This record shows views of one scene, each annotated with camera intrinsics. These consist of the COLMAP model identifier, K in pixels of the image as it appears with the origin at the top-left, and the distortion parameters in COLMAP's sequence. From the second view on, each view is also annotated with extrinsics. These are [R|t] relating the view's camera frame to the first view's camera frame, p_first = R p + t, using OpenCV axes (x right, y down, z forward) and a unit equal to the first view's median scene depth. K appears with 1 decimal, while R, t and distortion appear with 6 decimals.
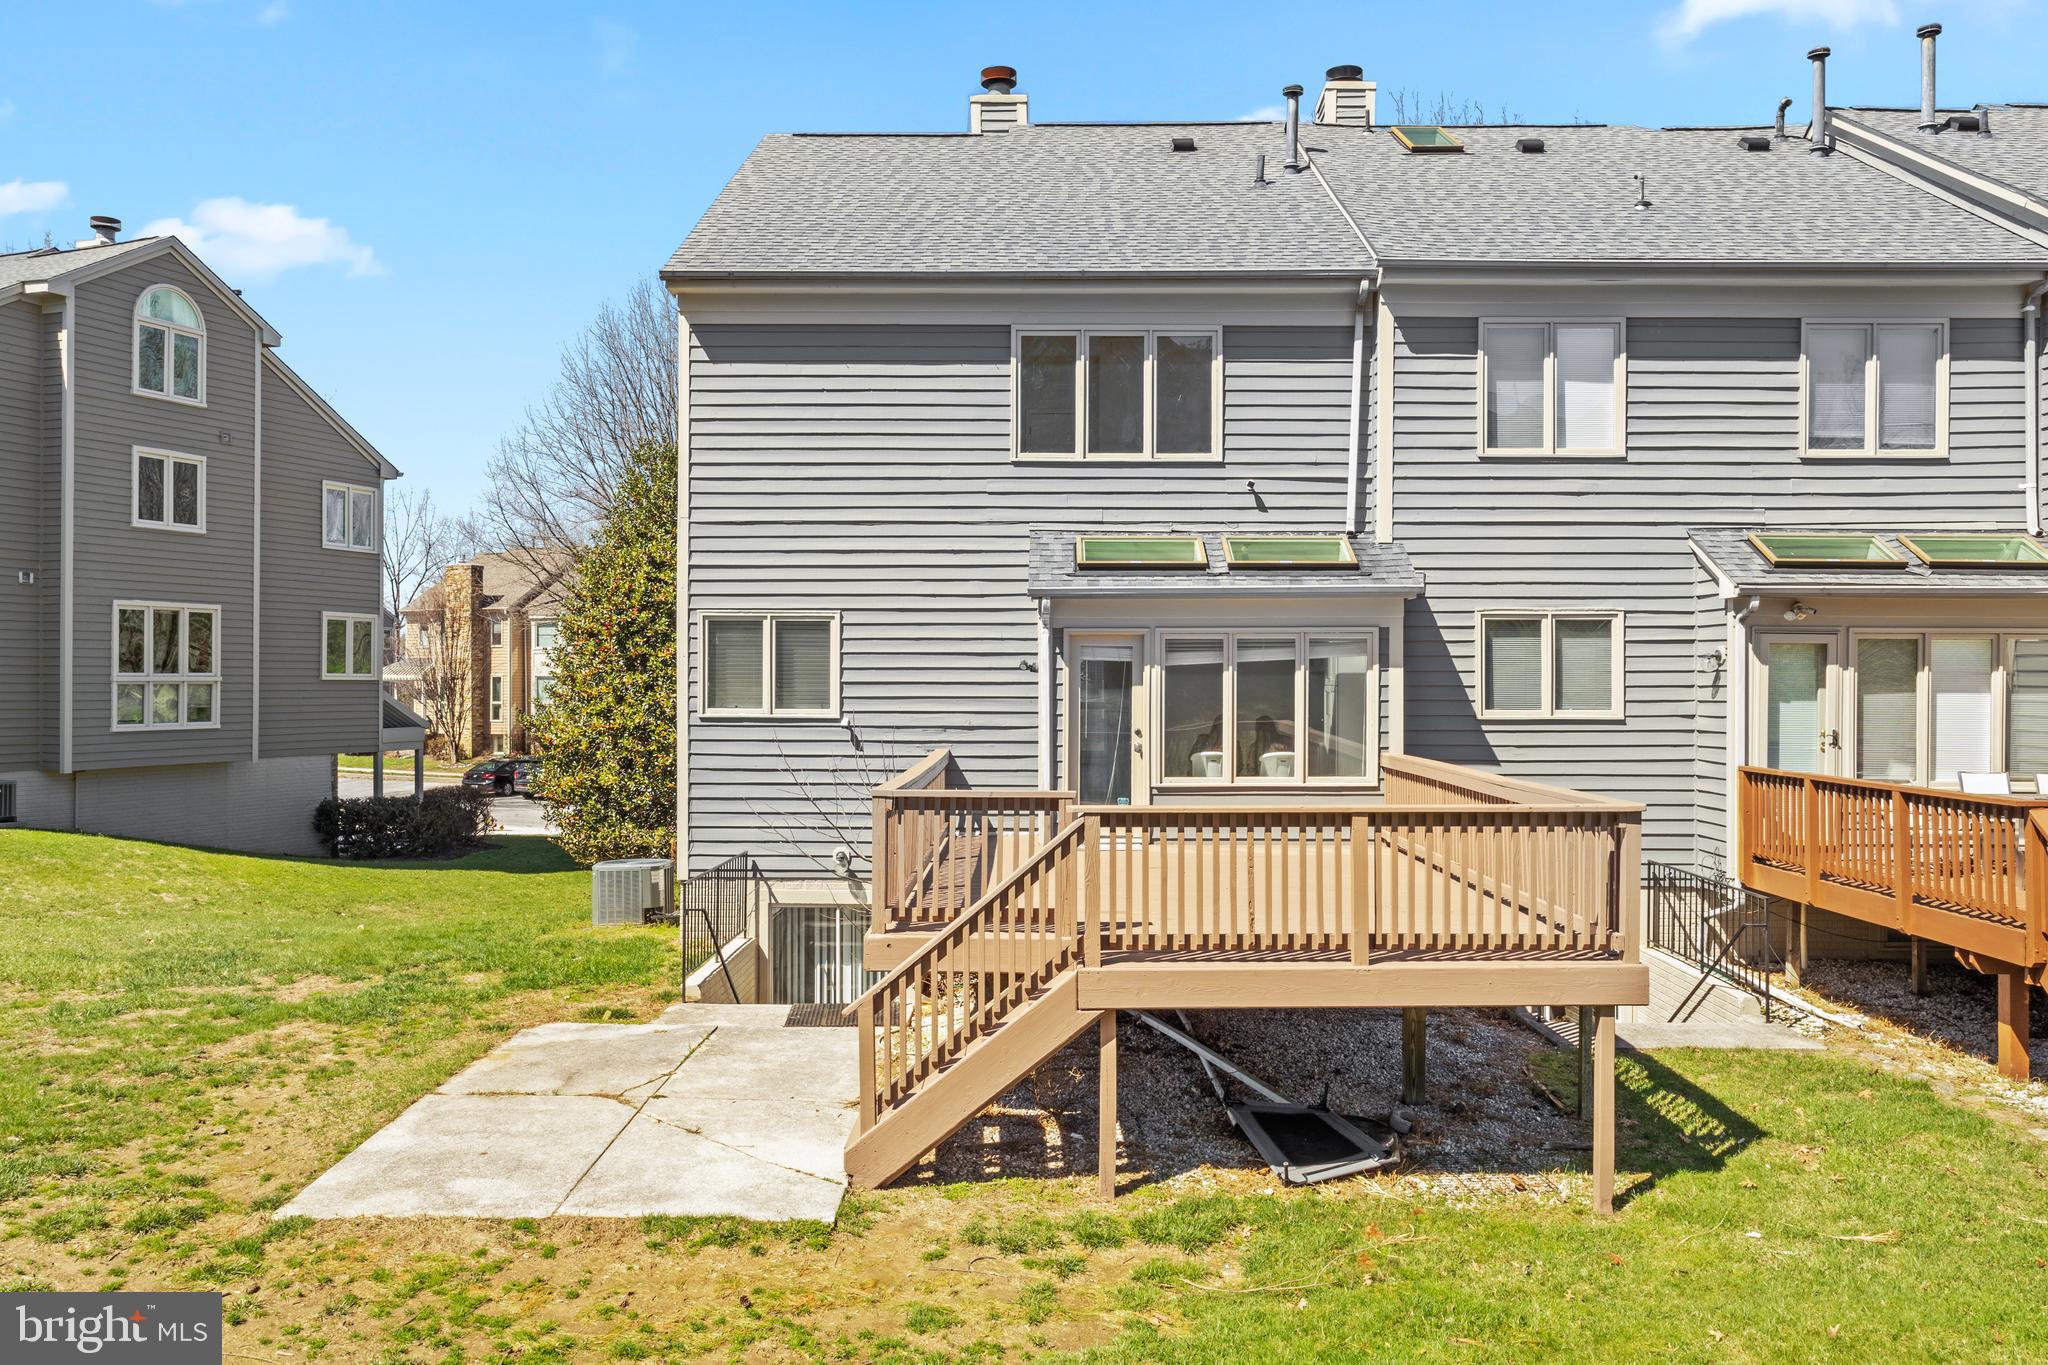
lens RADIAL K [[1546.2, 0, 1023.3], [0, 1546.2, 673.2], [0, 0, 1]] dist [0.000862, -0.003147]
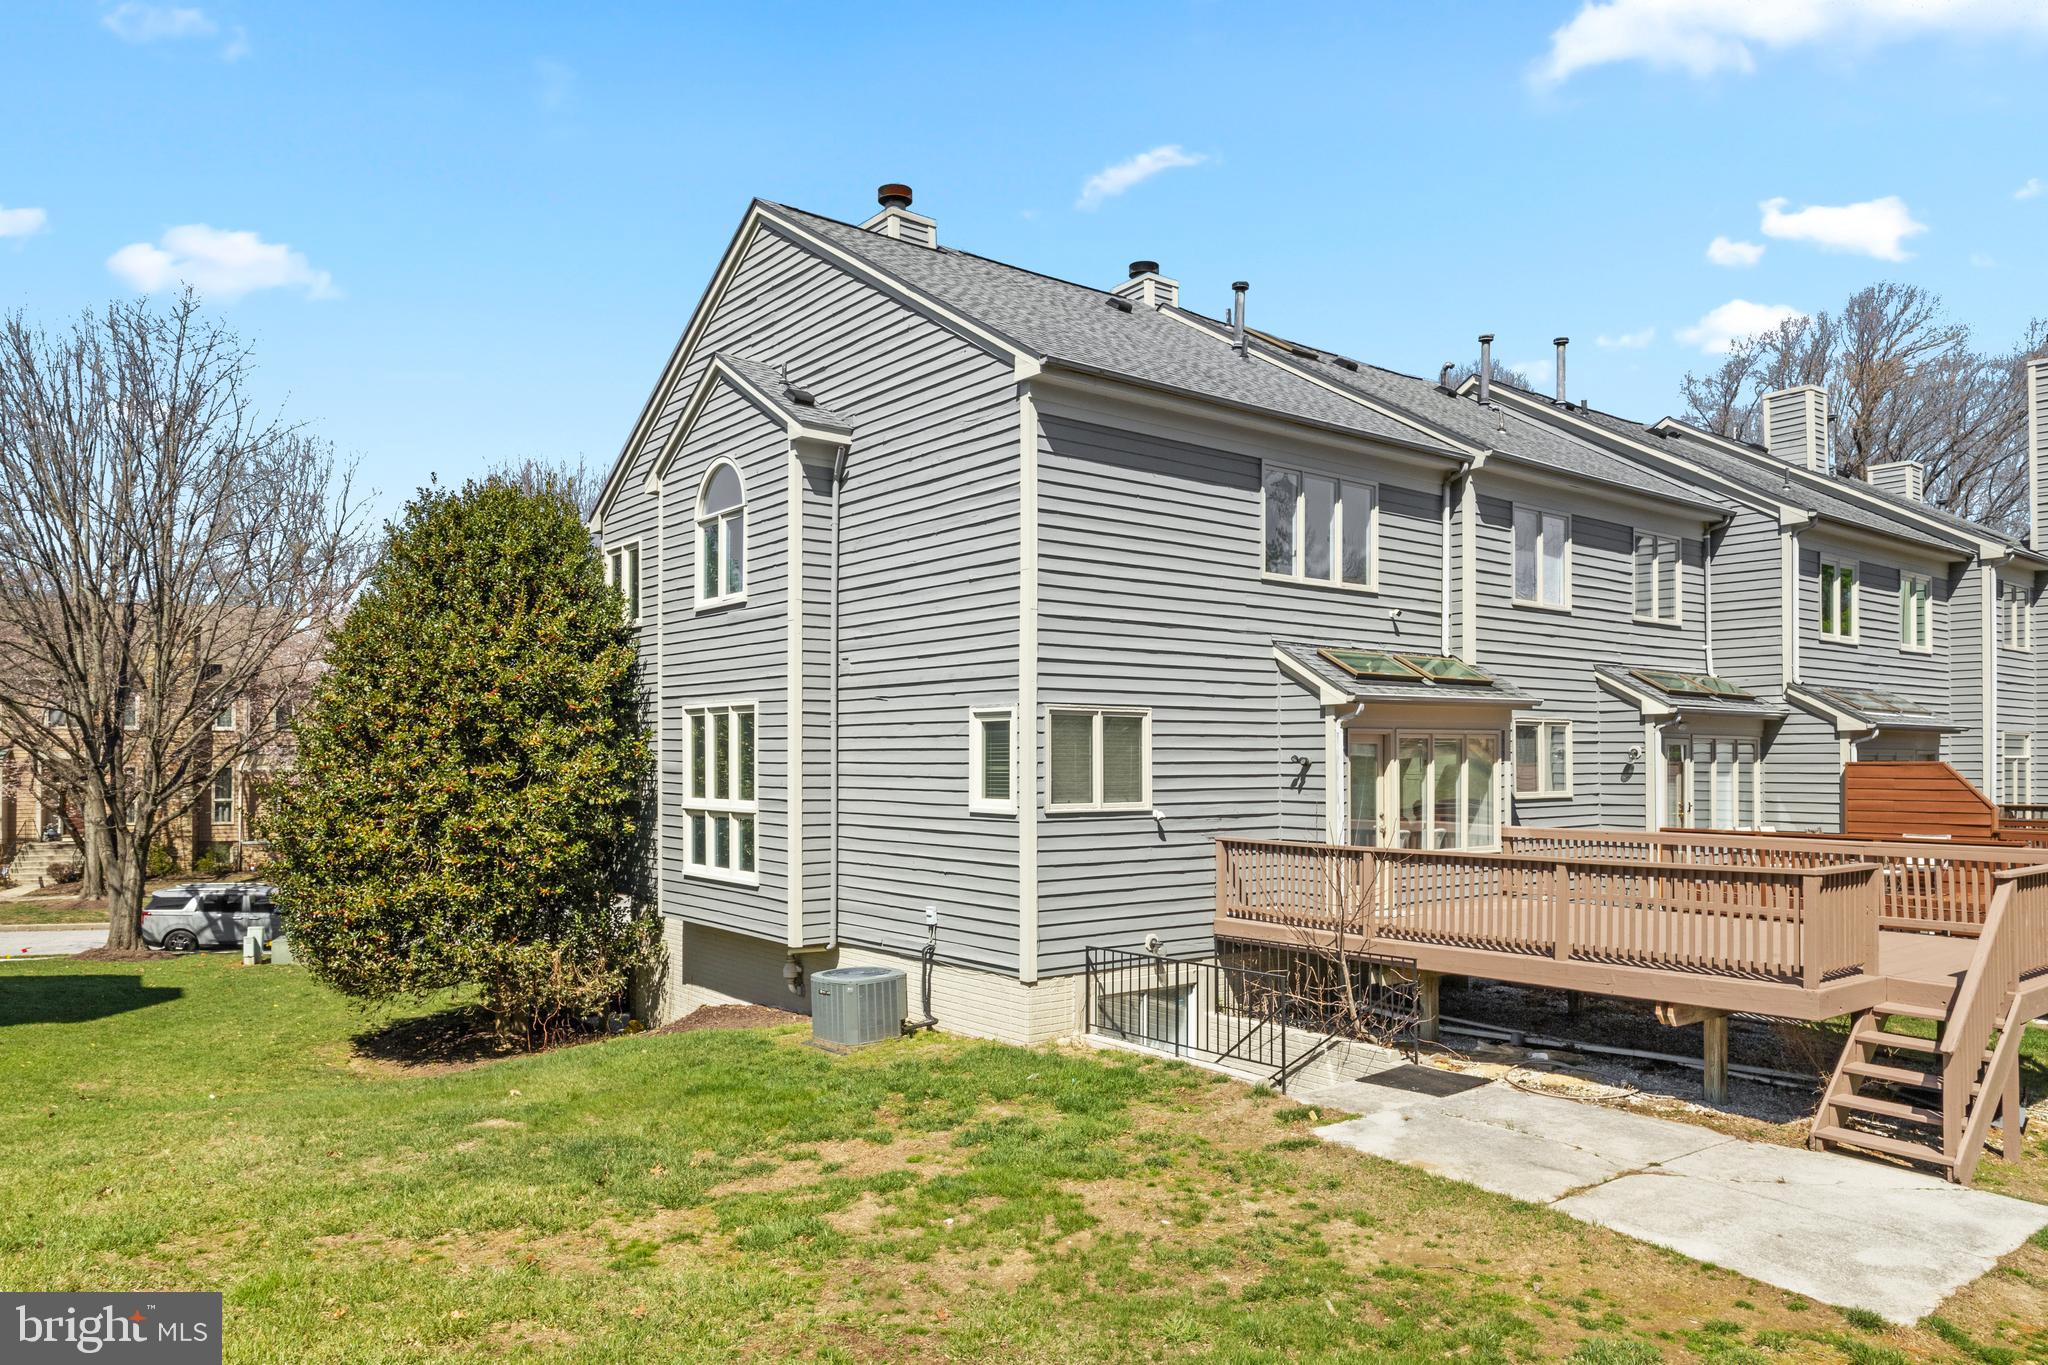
lens RADIAL K [[1358.5, 0, 1026.2], [0, 1358.5, 701.8], [0, 0, 1]] dist [0.004025, 0.002693]
pose [[0.781340, 0.025116, 0.623600, -0.761735], [-0.001298, 0.999253, -0.038620, -0.008629], [-0.624104, 0.029366, 0.780789, 0.336074]]
